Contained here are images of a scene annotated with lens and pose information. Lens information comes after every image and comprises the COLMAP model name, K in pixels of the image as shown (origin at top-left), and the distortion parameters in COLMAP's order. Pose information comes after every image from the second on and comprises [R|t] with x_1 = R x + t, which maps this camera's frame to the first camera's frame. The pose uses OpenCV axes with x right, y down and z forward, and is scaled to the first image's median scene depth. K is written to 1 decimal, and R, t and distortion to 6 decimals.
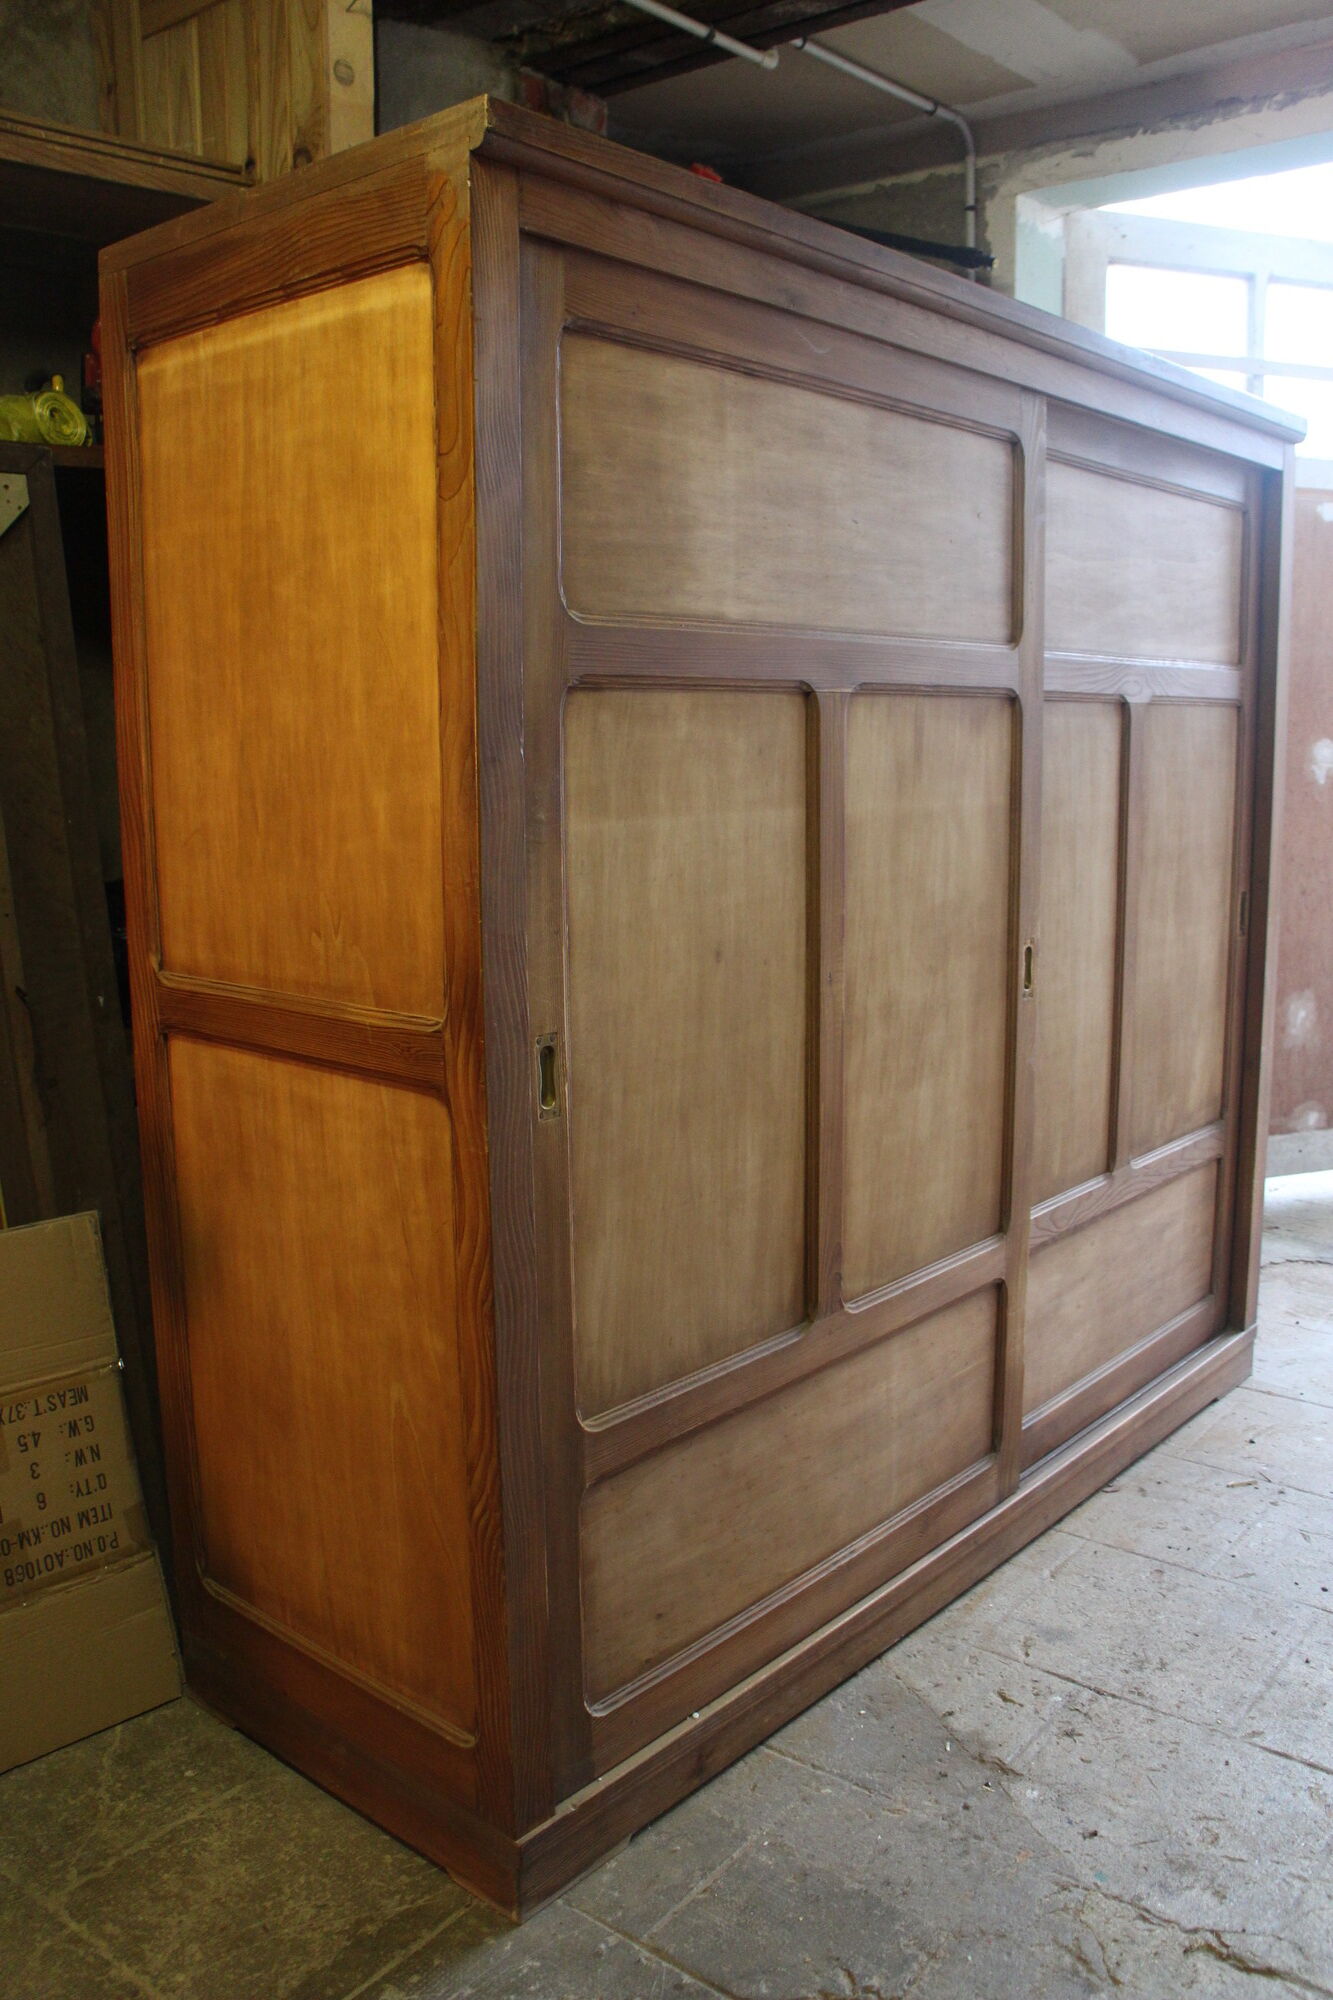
lens RADIAL K [[1597.1, 0, 635.6], [0, 1597.1, 989.6], [0, 0, 1]] dist [-0.135638, 0.007779]
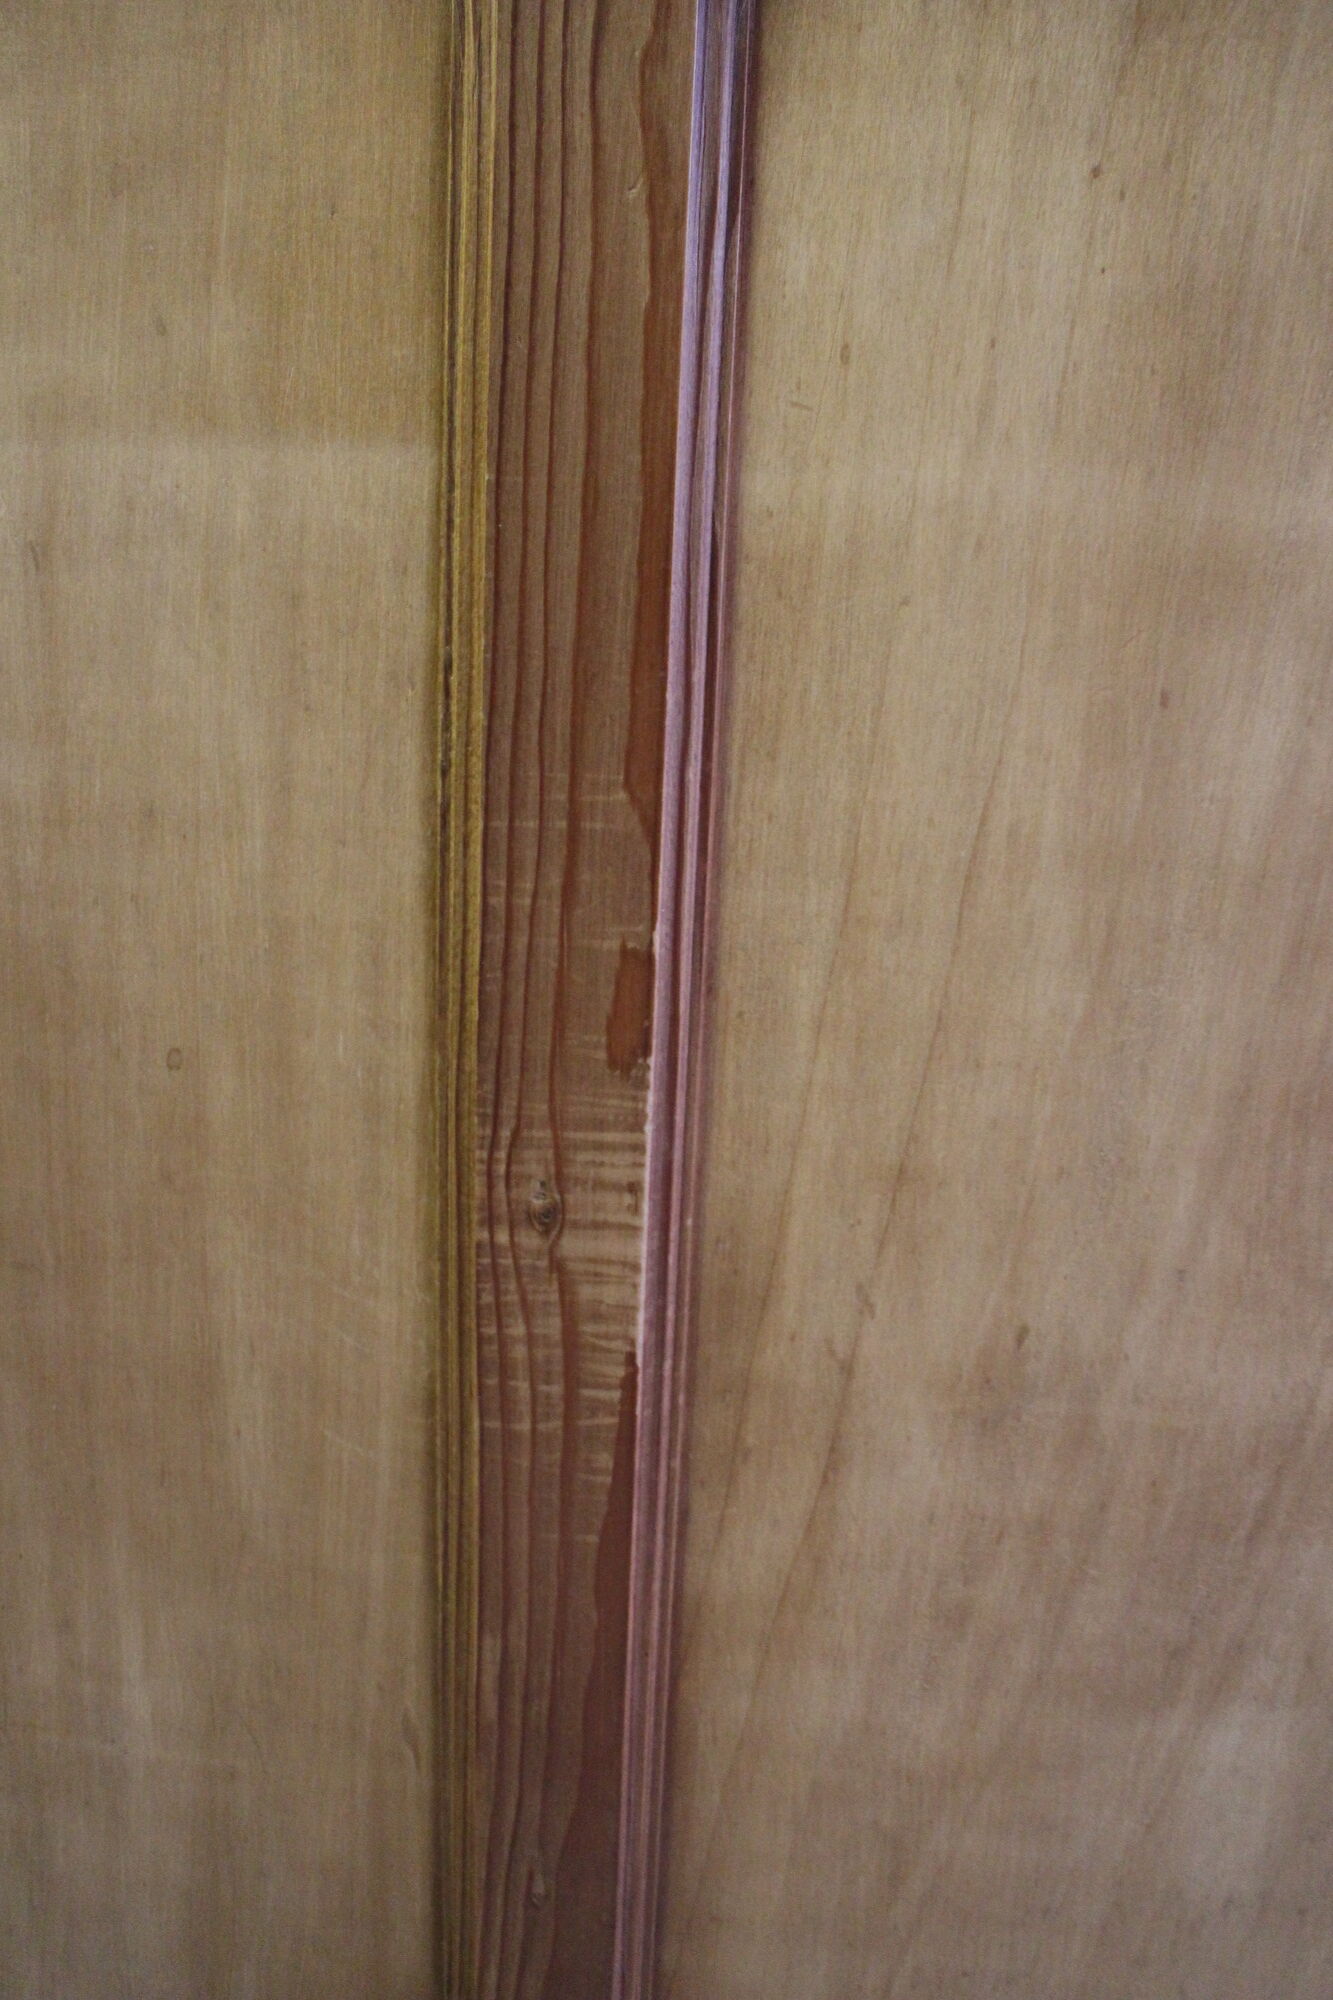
lens RADIAL K [[1627.5, 0, 666.5], [0, 1627.5, 1000.0], [0, 0, 1]] dist [-0.177209, 0.141778]
pose [[0.620613, 0.248348, -0.743749, 0.292430], [-0.174110, 0.968485, 0.178107, -0.078808], [0.764542, 0.018958, 0.644295, 0.821309]]
